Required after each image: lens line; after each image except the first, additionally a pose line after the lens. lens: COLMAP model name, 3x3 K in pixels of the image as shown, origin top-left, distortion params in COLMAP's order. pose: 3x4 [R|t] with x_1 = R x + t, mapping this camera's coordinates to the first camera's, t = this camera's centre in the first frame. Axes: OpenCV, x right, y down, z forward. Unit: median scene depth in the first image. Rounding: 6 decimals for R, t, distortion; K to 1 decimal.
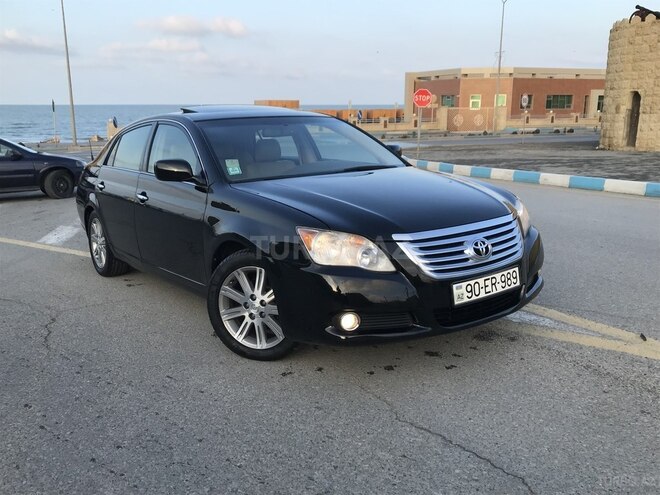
lens RADIAL K [[609.3, 0, 322.6], [0, 609.3, 243.0], [0, 0, 1]] dist [0.009729, 0.010207]
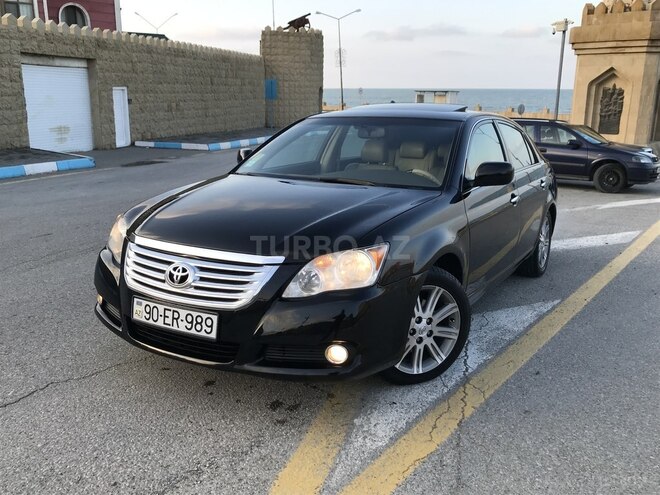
lens RADIAL K [[609.3, 0, 322.6], [0, 609.3, 243.0], [0, 0, 1]] dist [0.009729, 0.010207]
pose [[0.398962, 0.230618, -0.887494, 1.083871], [-0.210116, 0.965097, 0.156328, -0.211043], [0.892570, 0.124108, 0.433494, 0.781250]]
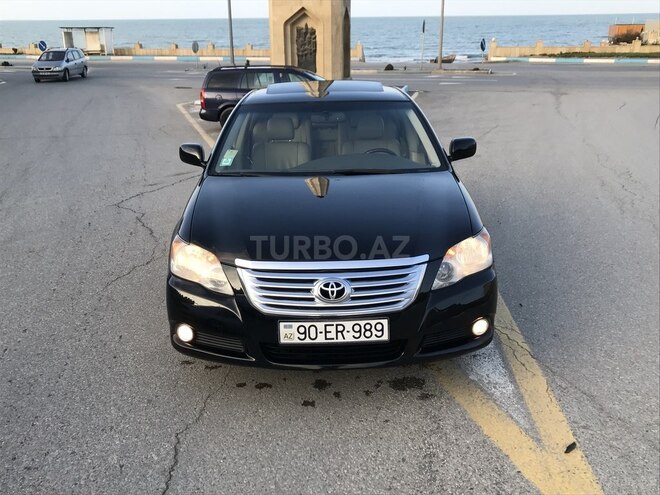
lens RADIAL K [[654.8, 0, 322.3], [0, 654.8, 247.4], [0, 0, 1]] dist [0.086156, -0.171919]
pose [[0.810415, 0.185414, -0.555742, 0.762390], [-0.119498, 0.980971, 0.153025, -0.197842], [0.573540, -0.057603, 0.817150, 0.190097]]
